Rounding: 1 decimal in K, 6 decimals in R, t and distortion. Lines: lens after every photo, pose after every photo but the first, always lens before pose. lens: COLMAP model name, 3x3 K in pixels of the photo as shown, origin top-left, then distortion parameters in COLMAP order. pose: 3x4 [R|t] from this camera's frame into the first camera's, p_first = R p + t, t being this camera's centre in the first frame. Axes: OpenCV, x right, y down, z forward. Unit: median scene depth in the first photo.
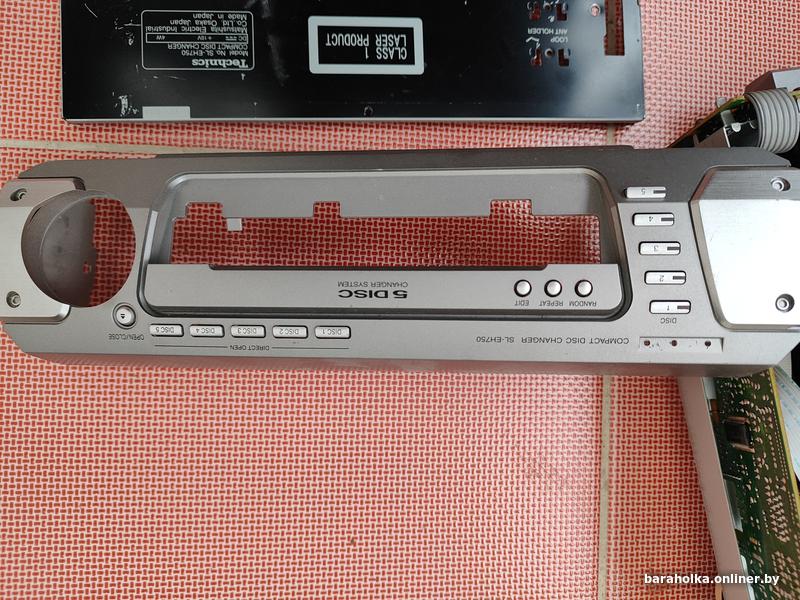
lens RADIAL K [[569.7, 0, 400.0], [0, 569.7, 300.0], [0, 0, 1]] dist [-0.003339, -0.004205]
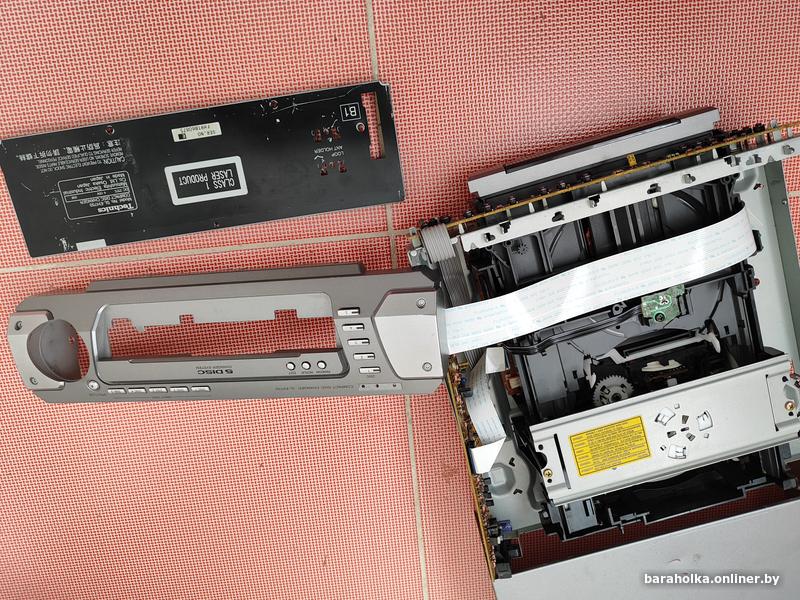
lens RADIAL K [[546.4, 0, 395.1], [0, 546.4, 298.8], [0, 0, 1]] dist [-0.000973, 0.000151]
pose [[0.991886, -0.092609, -0.087091, 0.546808], [0.114042, 0.950913, 0.287680, -0.524725], [0.056175, -0.295278, 0.953759, -0.448615]]
